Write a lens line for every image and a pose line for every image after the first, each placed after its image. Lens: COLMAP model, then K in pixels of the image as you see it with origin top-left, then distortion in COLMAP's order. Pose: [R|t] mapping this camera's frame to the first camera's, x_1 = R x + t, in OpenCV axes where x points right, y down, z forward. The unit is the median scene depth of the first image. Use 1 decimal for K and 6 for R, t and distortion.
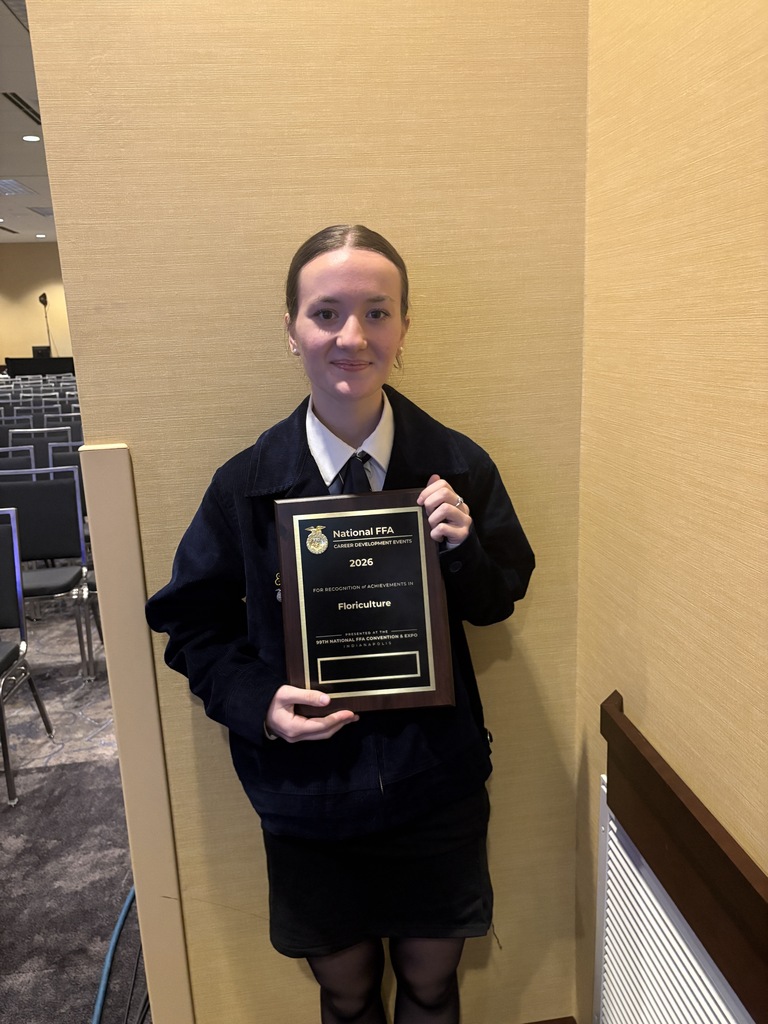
lens RADIAL K [[828.8, 0, 385.5], [0, 828.8, 513.7], [0, 0, 1]] dist [0.031423, -0.038216]
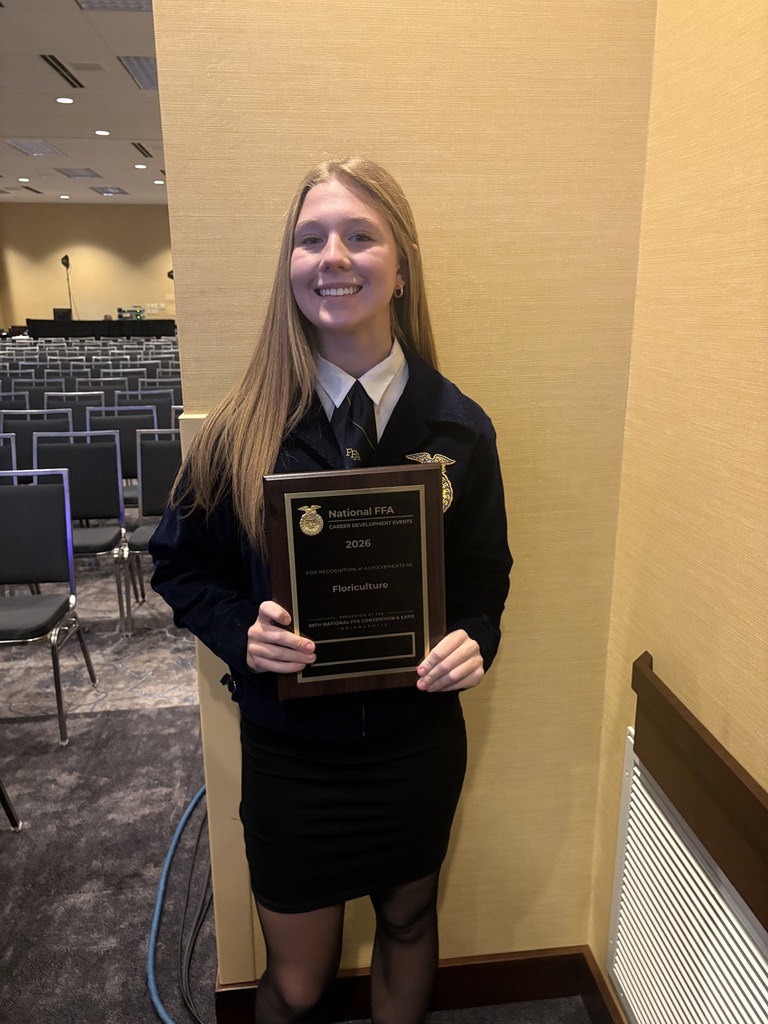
lens RADIAL K [[828.8, 0, 389.8], [0, 828.8, 519.3], [0, 0, 1]] dist [0.031423, -0.038216]
pose [[0.999231, 0.038950, -0.004406, -0.069251], [-0.038766, 0.998591, 0.036242, 0.007153], [0.005812, -0.036043, 0.999333, -0.114400]]
